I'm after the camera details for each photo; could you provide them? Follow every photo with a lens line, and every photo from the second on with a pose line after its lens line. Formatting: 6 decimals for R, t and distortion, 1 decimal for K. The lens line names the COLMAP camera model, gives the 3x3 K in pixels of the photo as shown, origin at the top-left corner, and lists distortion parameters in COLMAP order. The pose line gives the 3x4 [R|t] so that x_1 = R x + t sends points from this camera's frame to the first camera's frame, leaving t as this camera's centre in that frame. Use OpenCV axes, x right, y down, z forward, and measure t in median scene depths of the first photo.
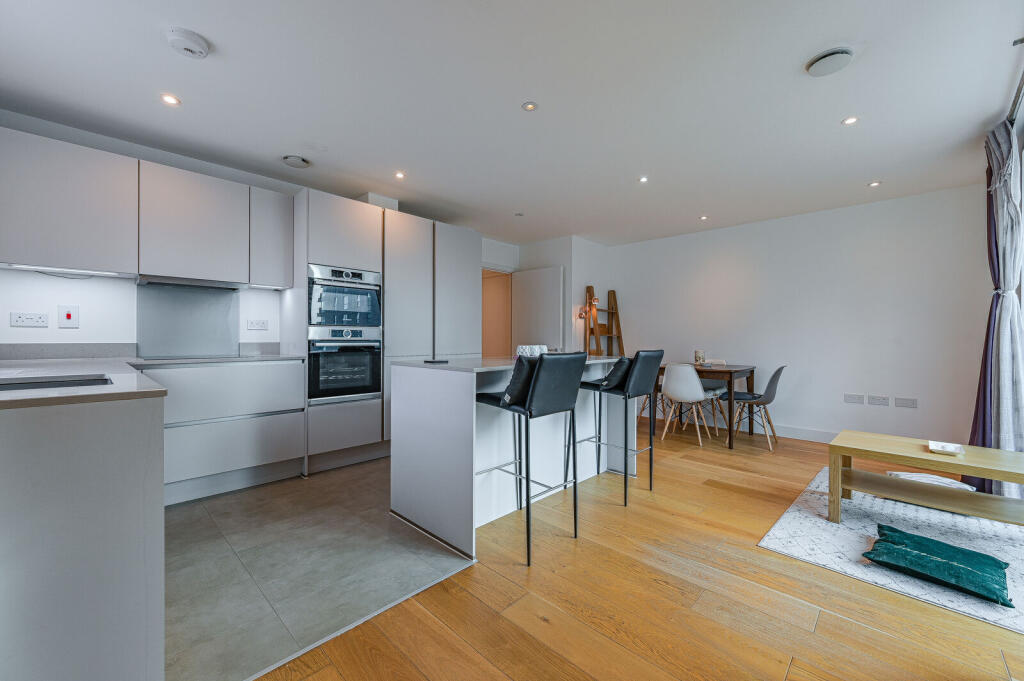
lens RADIAL K [[402.0, 0, 510.5], [0, 402.0, 340.5], [0, 0, 1]] dist [-0.003025, -0.000129]
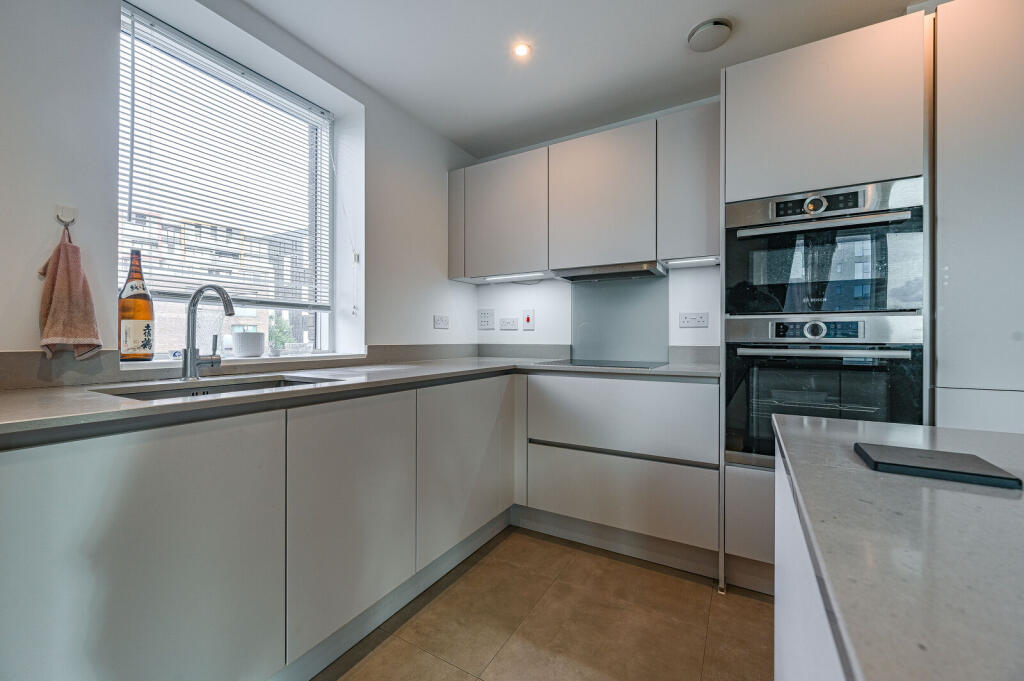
lens RADIAL K [[402.0, 0, 511.5], [0, 402.0, 338.7], [0, 0, 1]] dist [-0.003025, -0.000129]
pose [[0.232663, 0.000903, -0.972557, -0.039142], [-0.001493, 0.999999, 0.000571, -0.007497], [0.972556, 0.001319, 0.232664, 0.627455]]
